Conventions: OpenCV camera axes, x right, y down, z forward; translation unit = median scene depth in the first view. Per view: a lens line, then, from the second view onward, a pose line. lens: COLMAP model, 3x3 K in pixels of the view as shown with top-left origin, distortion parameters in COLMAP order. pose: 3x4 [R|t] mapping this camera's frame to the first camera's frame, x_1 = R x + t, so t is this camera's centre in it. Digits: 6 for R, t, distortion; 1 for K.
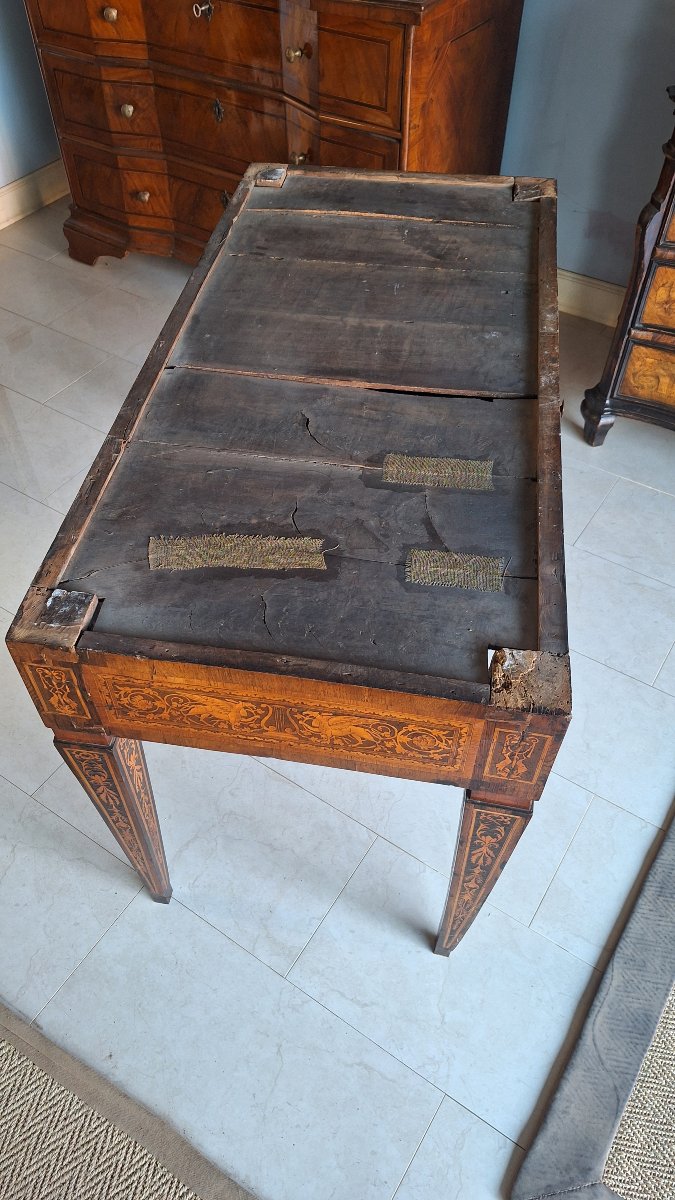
lens RADIAL K [[811.9, 0, 338.9], [0, 811.9, 591.1], [0, 0, 1]] dist [0.110827, -0.126337]
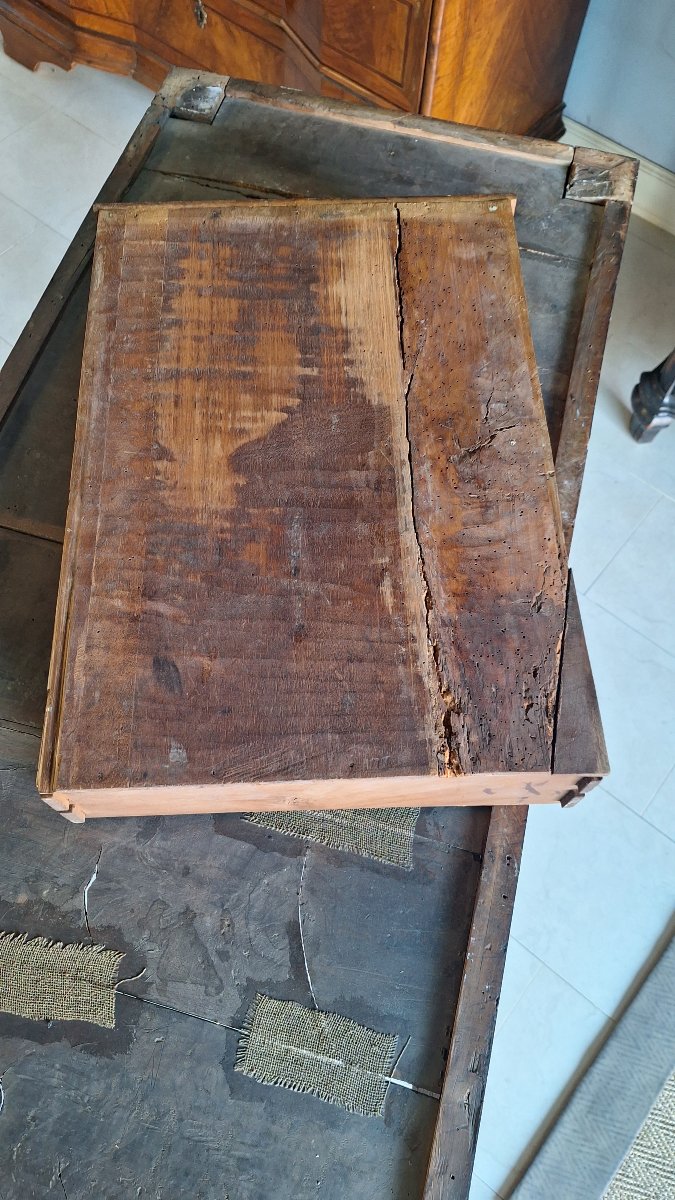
lens RADIAL K [[831.0, 0, 345.5], [0, 831.0, 601.3], [0, 0, 1]] dist [0.012010, 0.000016]
pose [[0.994018, 0.109173, -0.003099, 0.083648], [-0.104337, 0.957609, 0.268512, -0.348231], [0.032282, -0.266582, 0.963271, 0.307714]]
